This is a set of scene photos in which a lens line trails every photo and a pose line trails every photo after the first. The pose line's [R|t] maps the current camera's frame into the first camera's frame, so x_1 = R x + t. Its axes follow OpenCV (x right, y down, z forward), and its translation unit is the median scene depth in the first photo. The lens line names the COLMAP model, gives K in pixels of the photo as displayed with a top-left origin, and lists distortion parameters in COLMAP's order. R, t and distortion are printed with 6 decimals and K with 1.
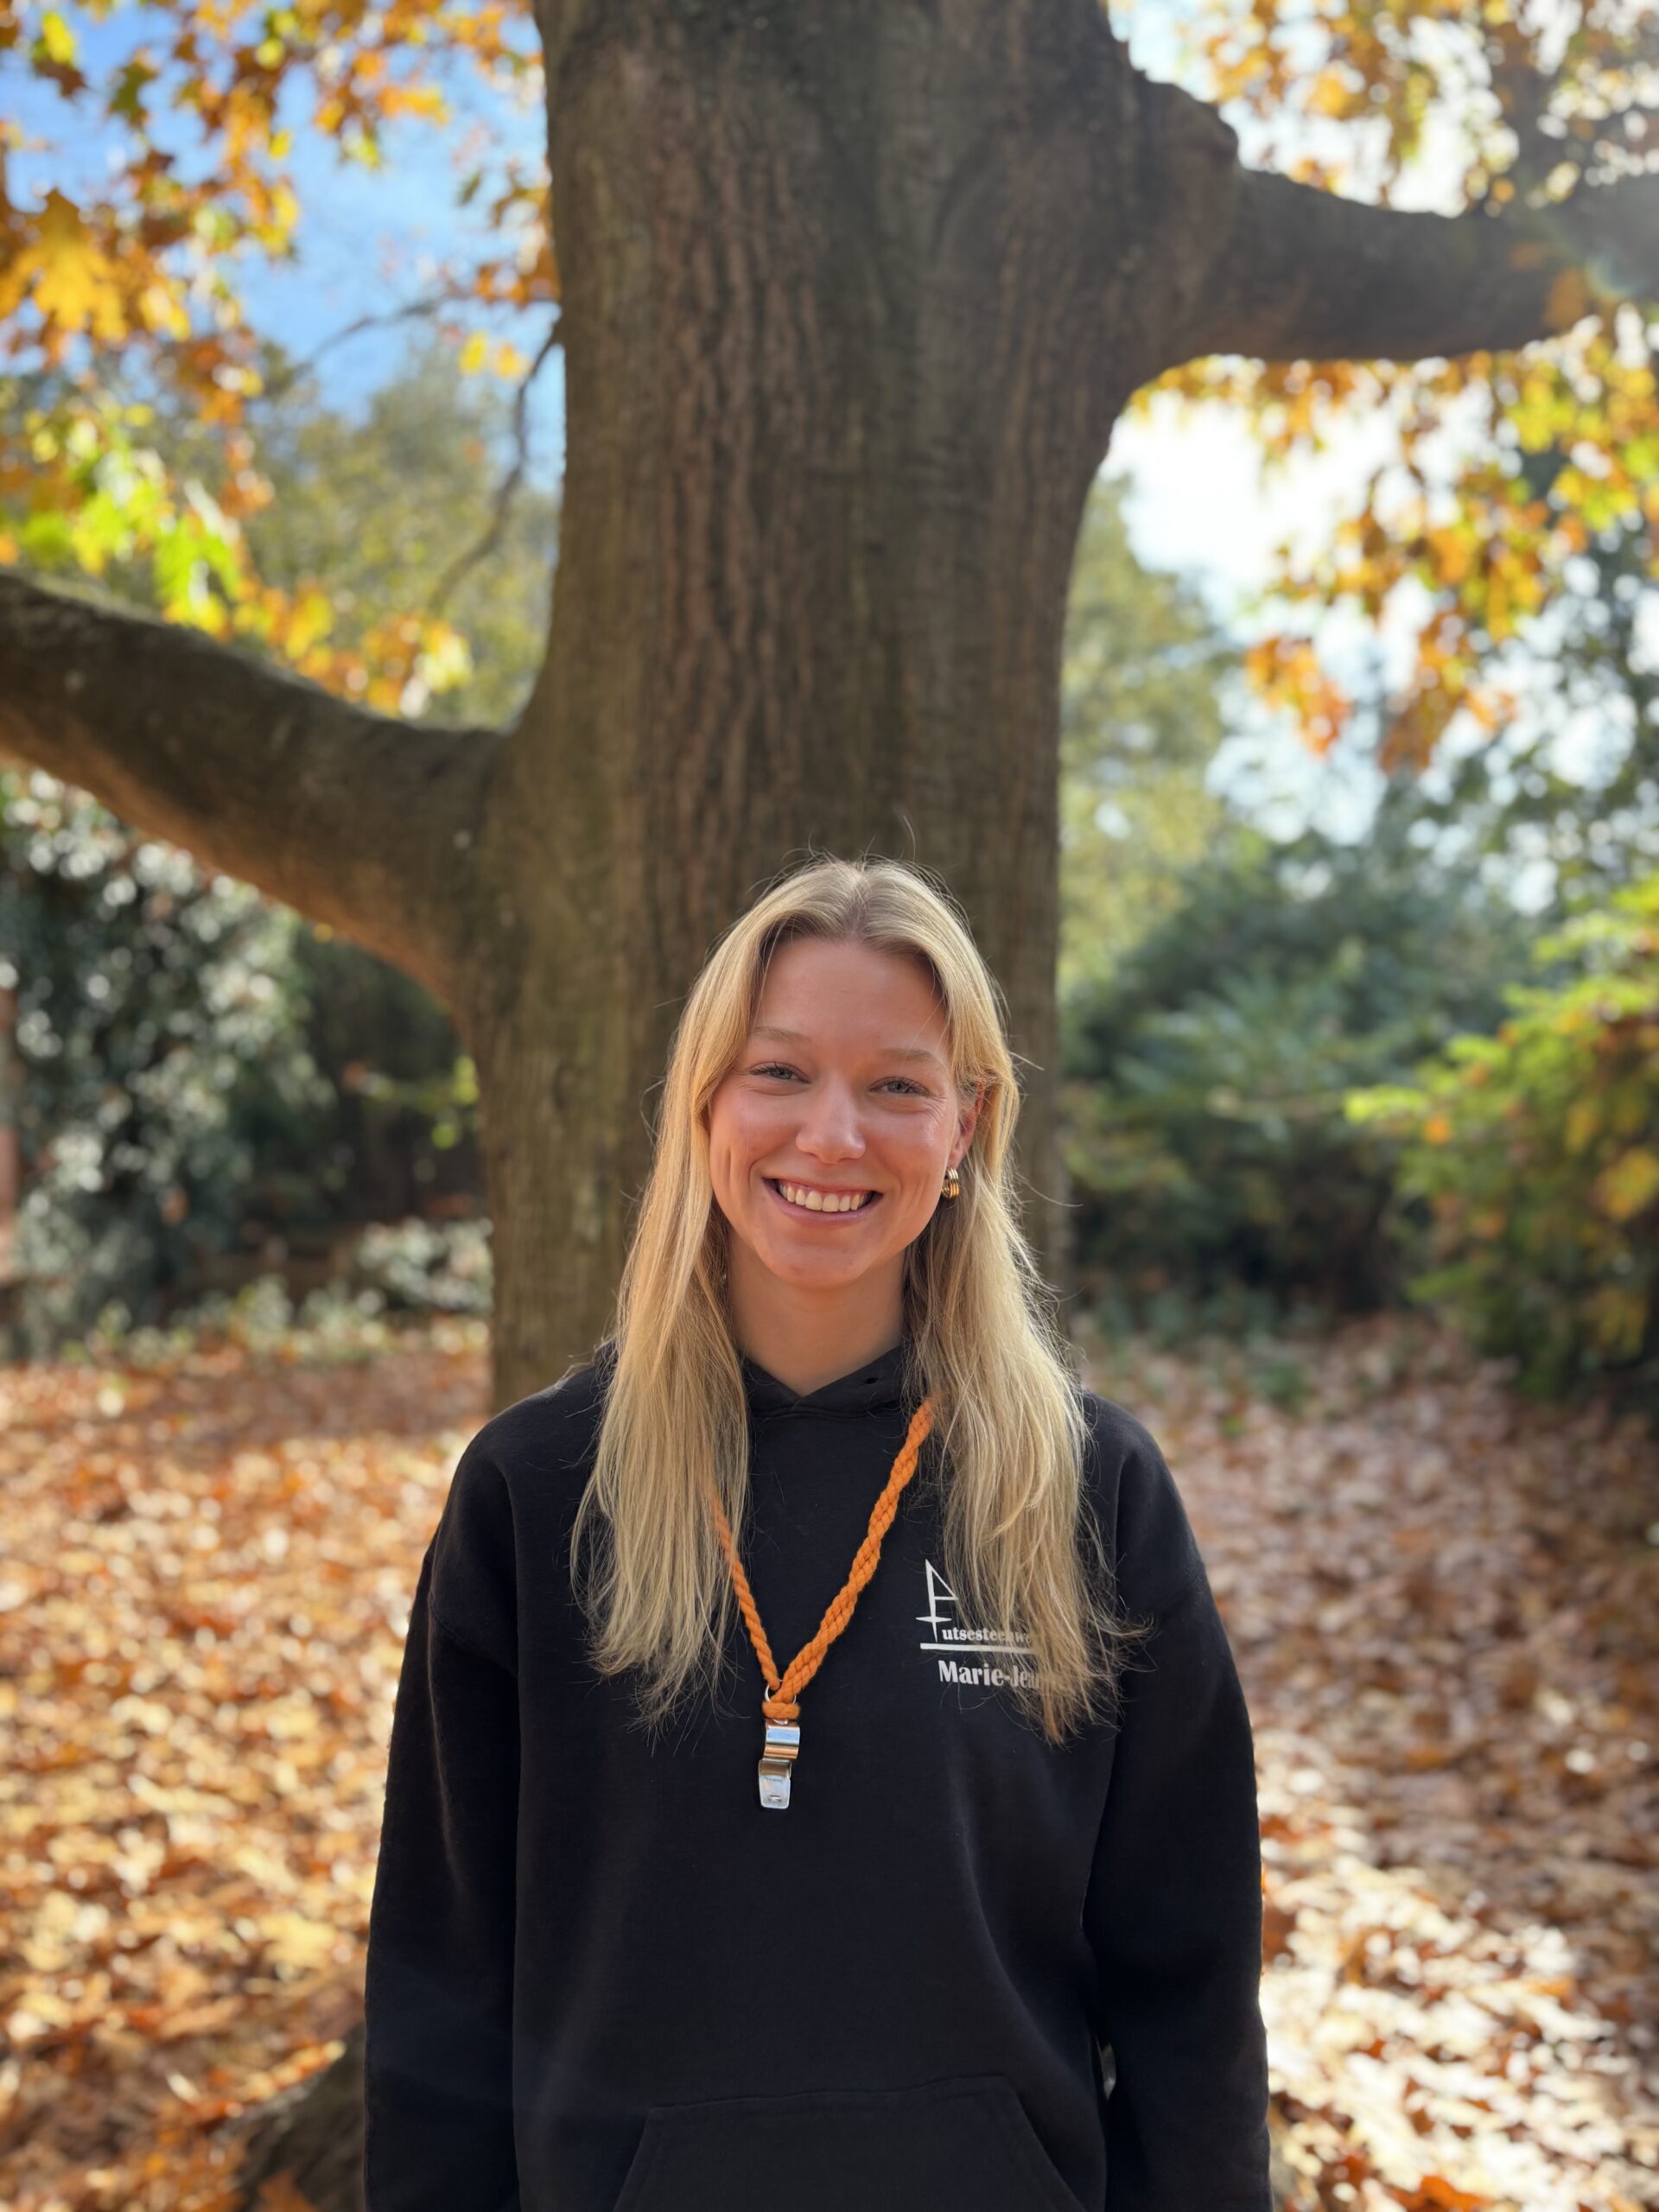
lens RADIAL K [[1656.5, 0, 821.0], [0, 1656.5, 1093.5], [0, 0, 1]] dist [0.016262, -0.016125]
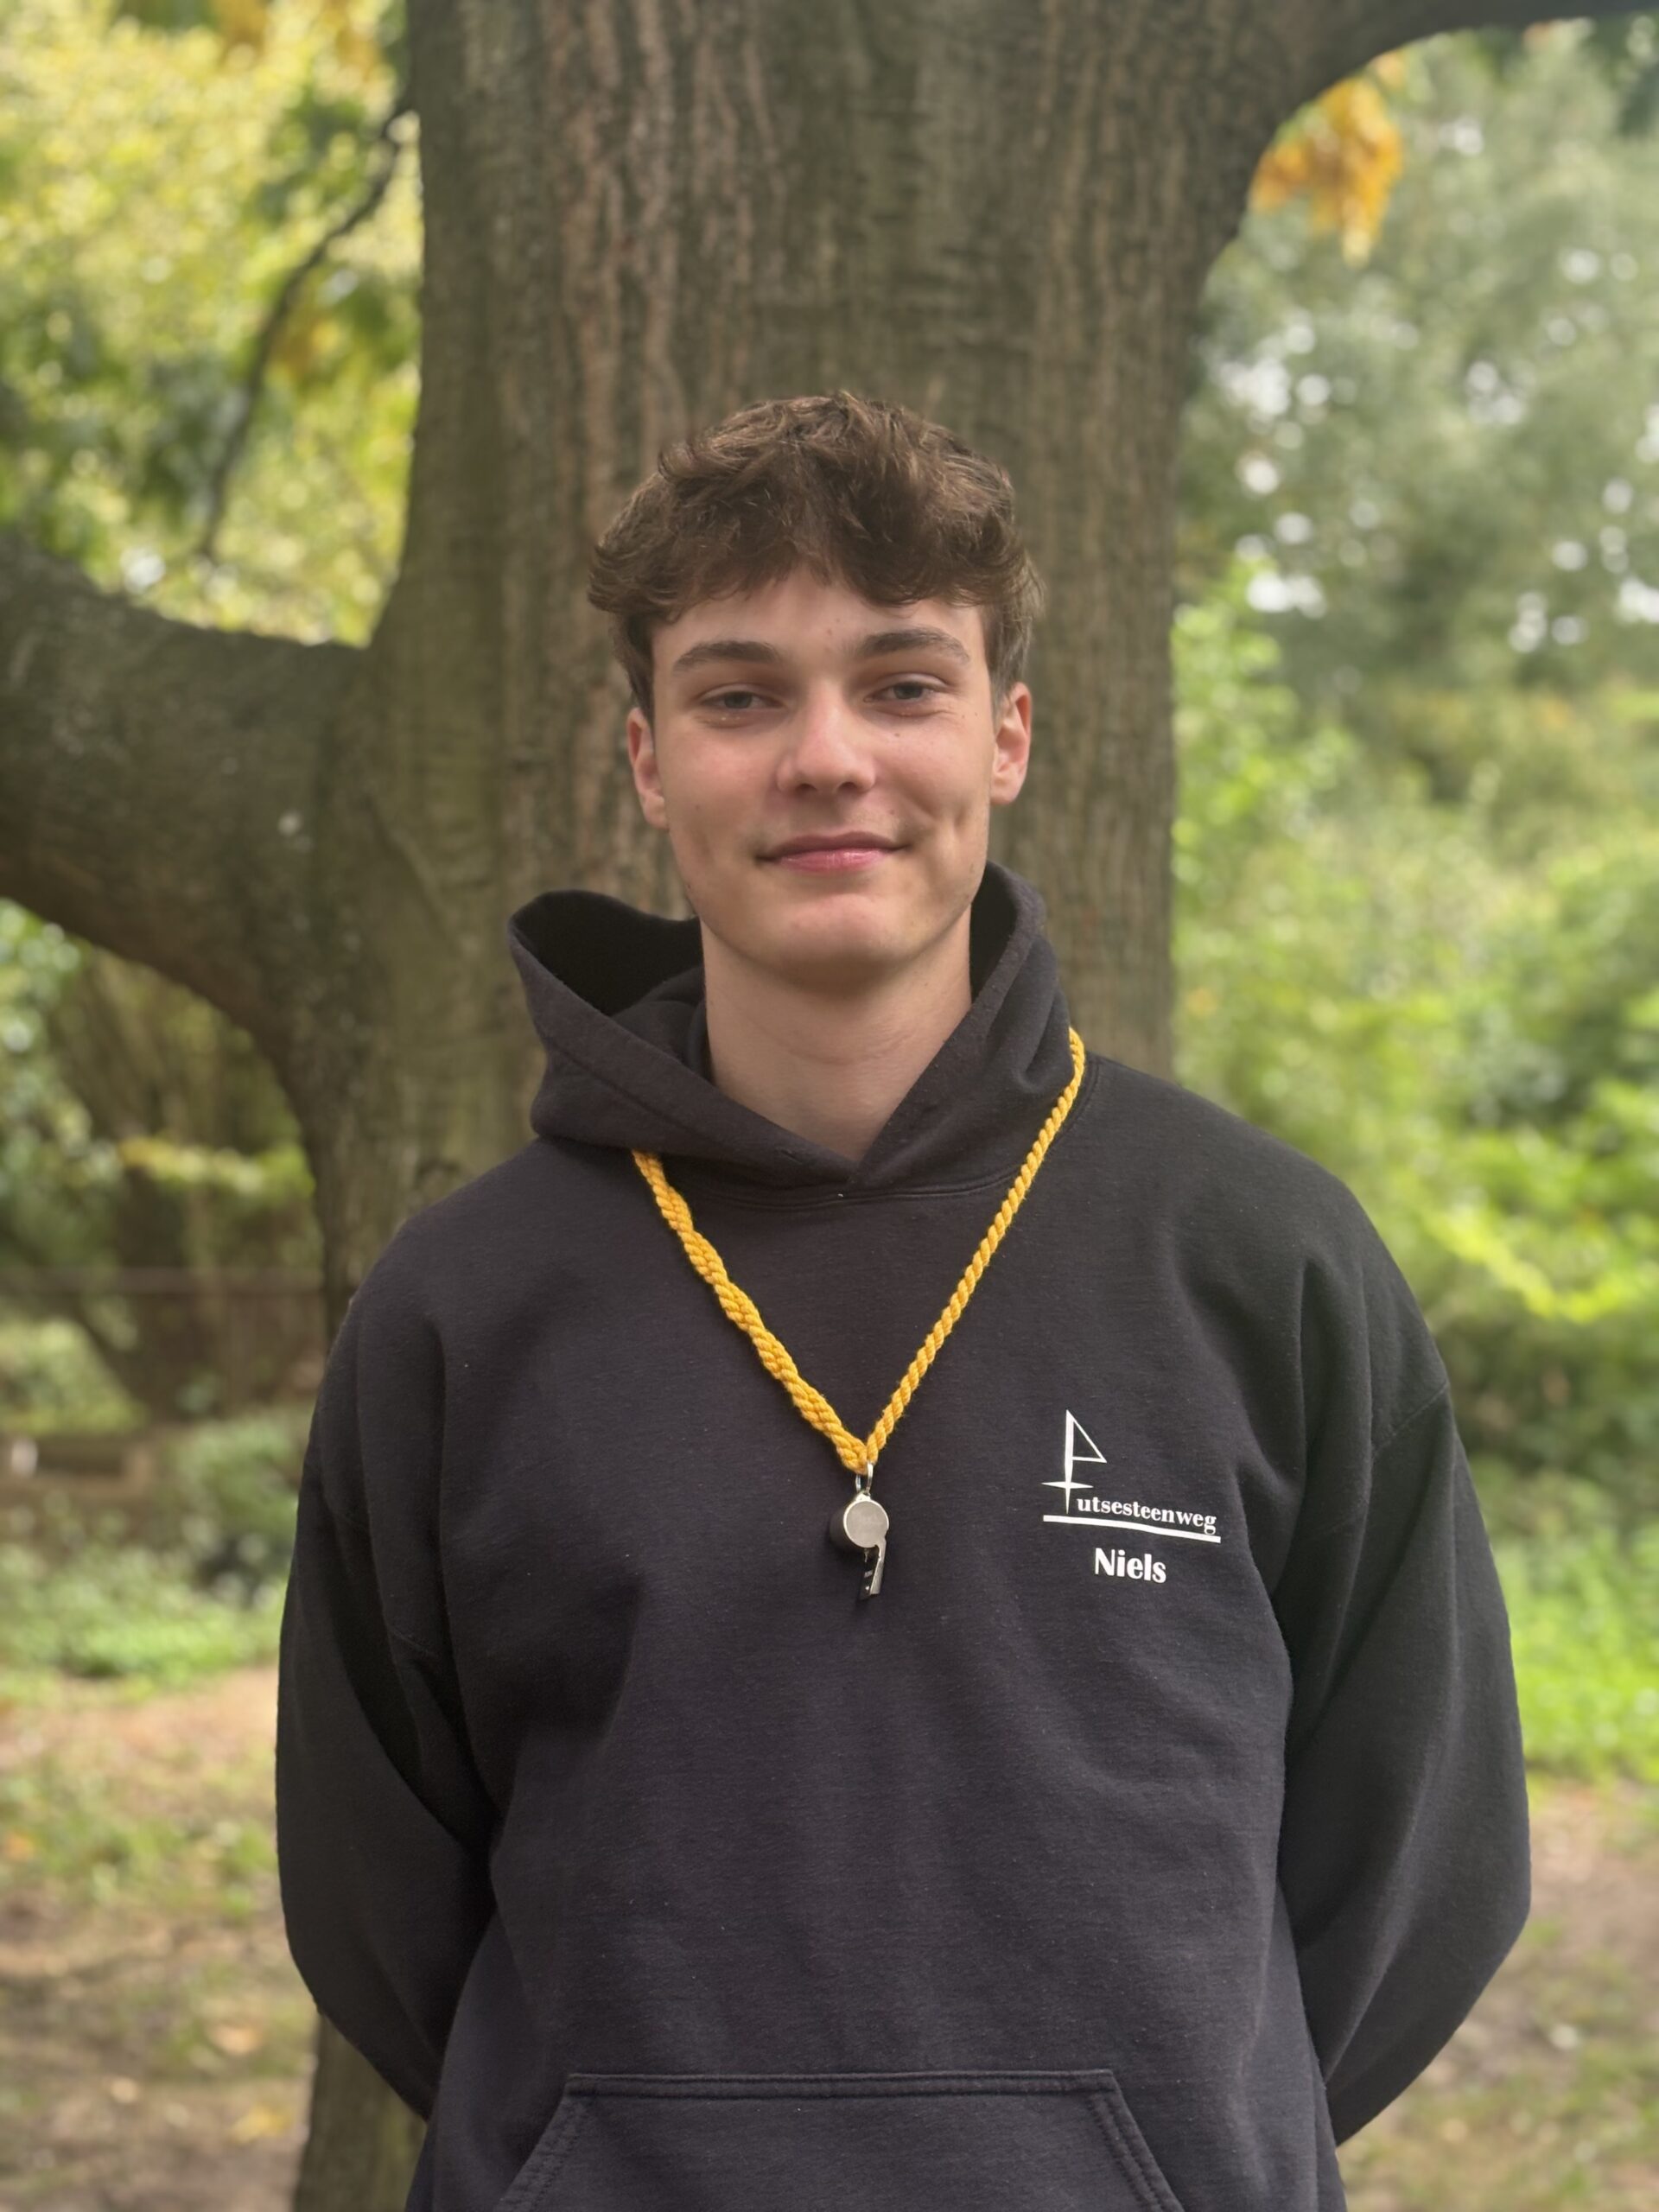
lens RADIAL K [[3326.4, 0, 826.7], [0, 3326.4, 1120.4], [0, 0, 1]] dist [0.069857, 0.000000]
pose [[0.996786, -0.014711, -0.078748, 0.122685], [0.014214, 0.999875, -0.006872, -0.021715], [0.078839, 0.005731, 0.996871, -0.385225]]
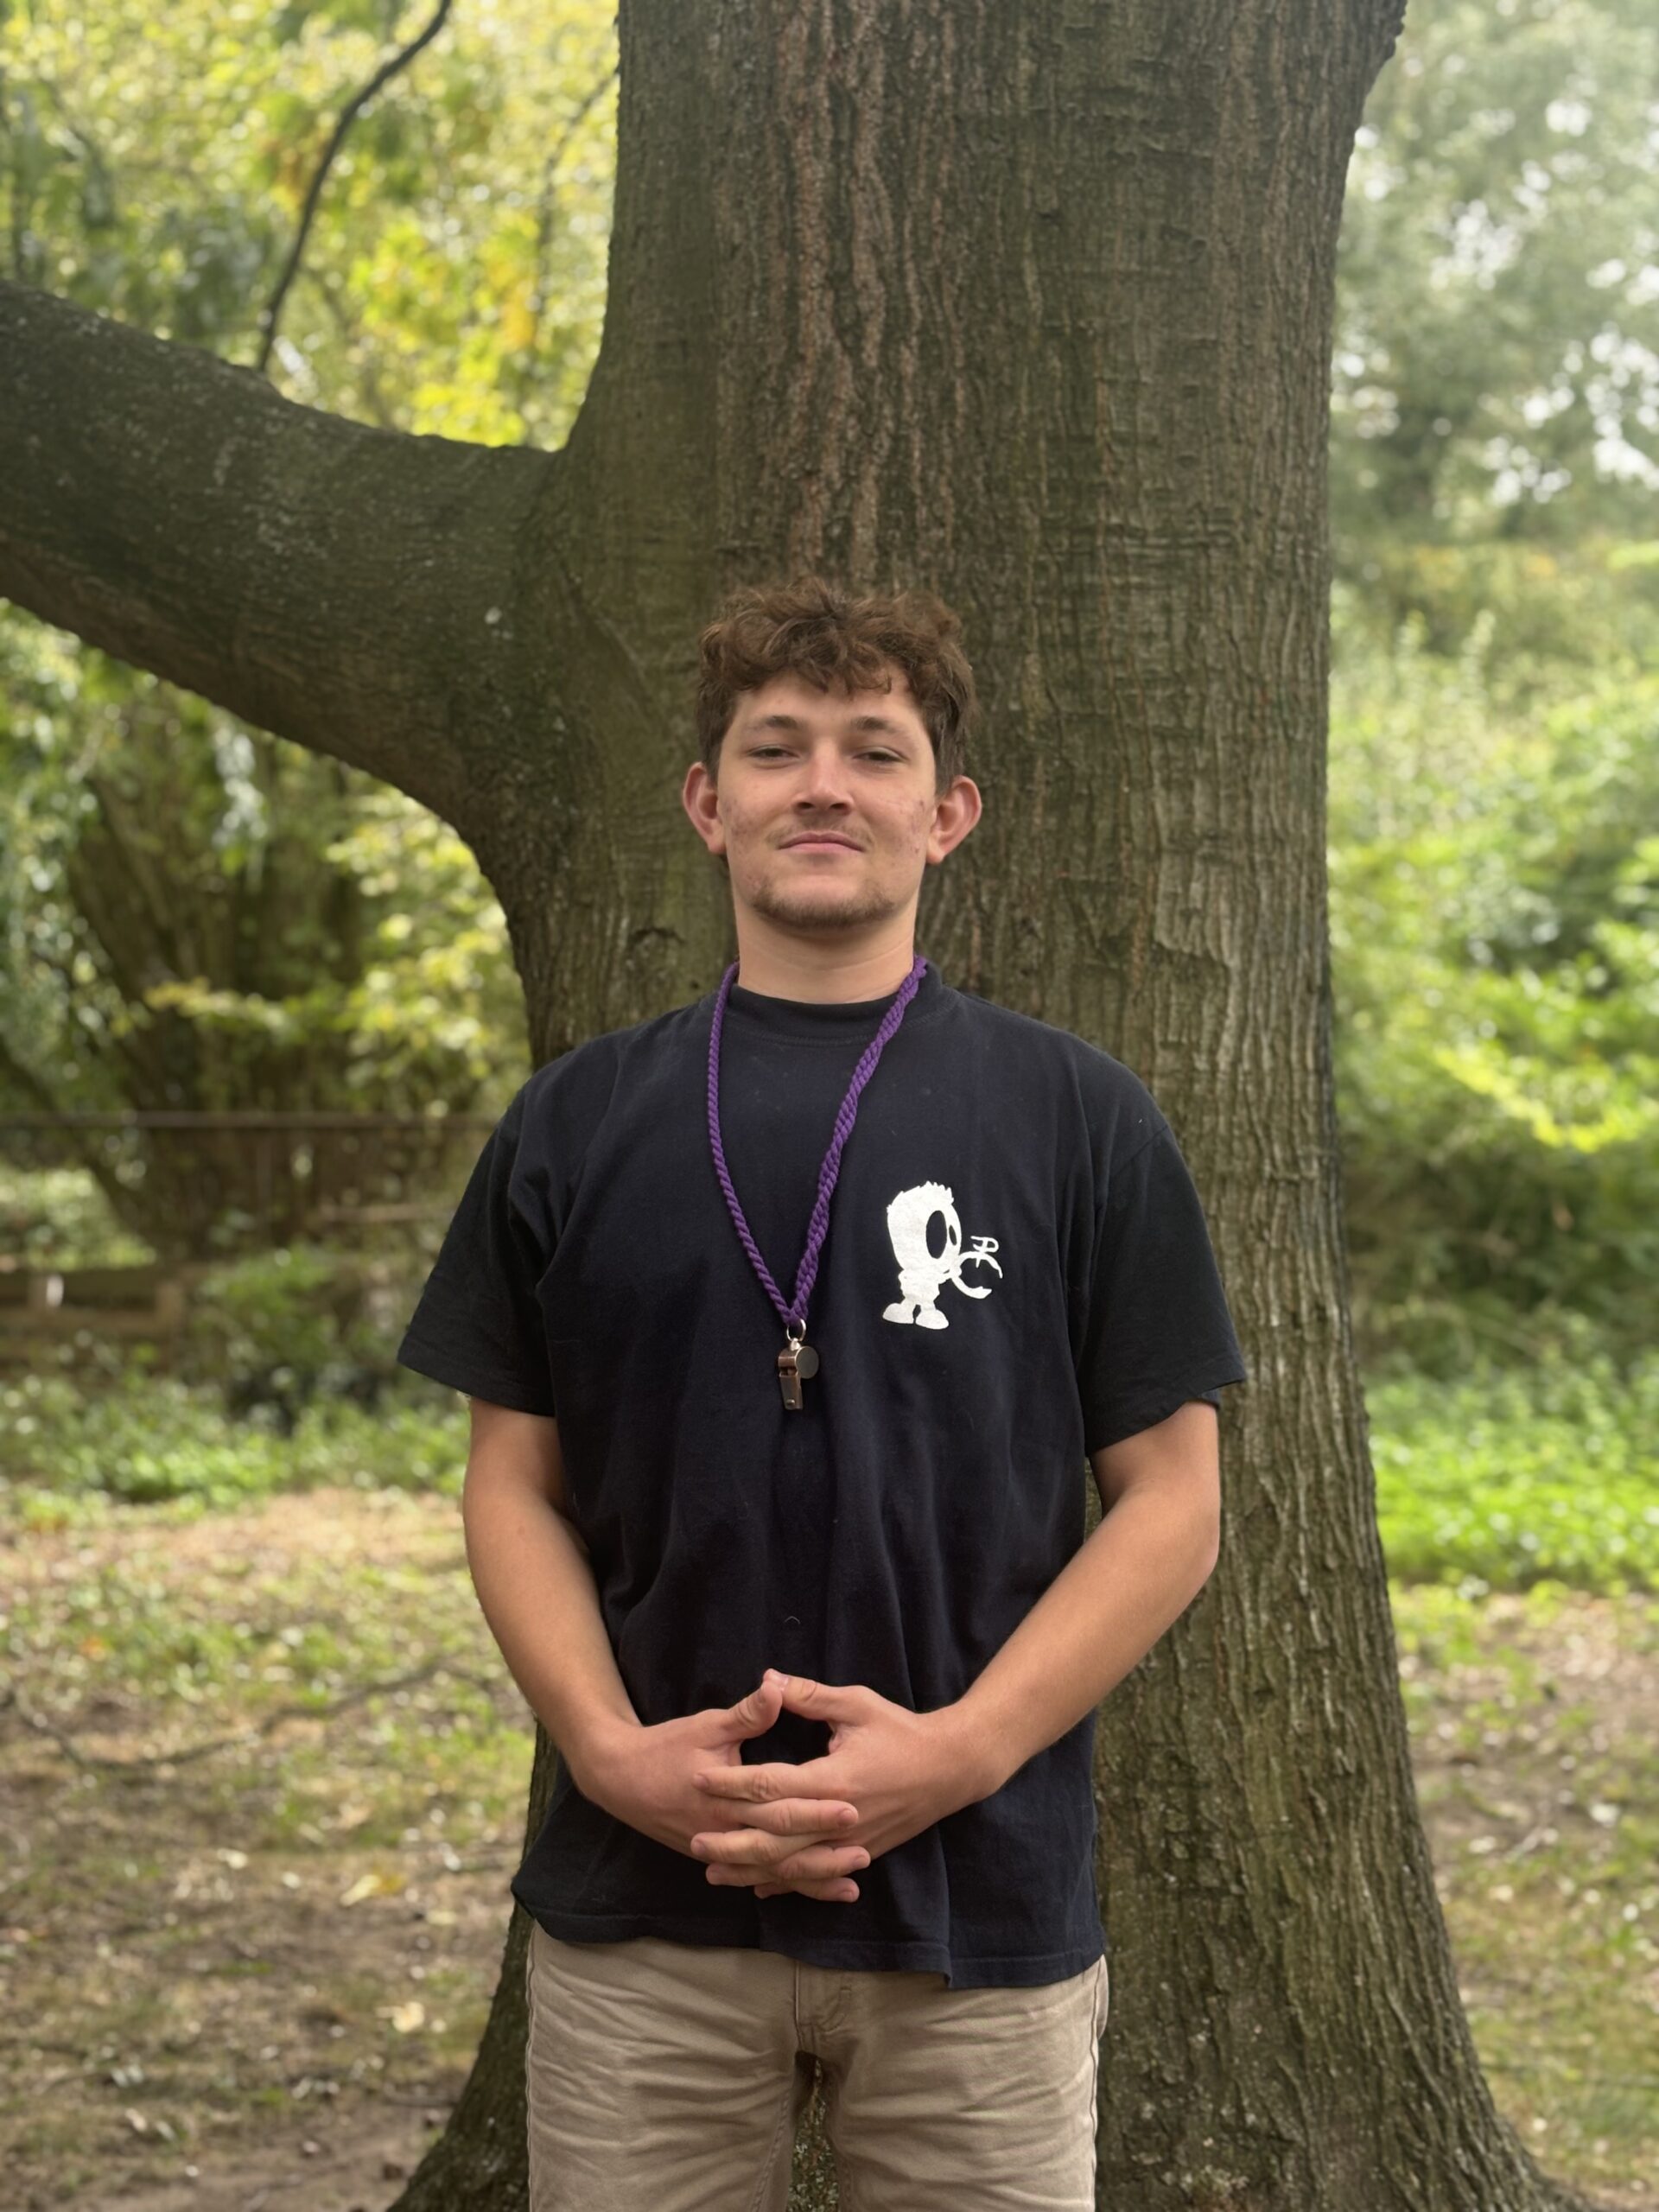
lens RADIAL K [[3326.4, 0, 827.3], [0, 3326.4, 1119.0], [0, 0, 1]] dist [0.069857, 0.000000]
pose [[0.997491, -0.012659, -0.069654, 0.030614], [0.015146, 0.999262, 0.035293, 0.018548], [0.069156, -0.036259, 0.996947, -0.498907]]
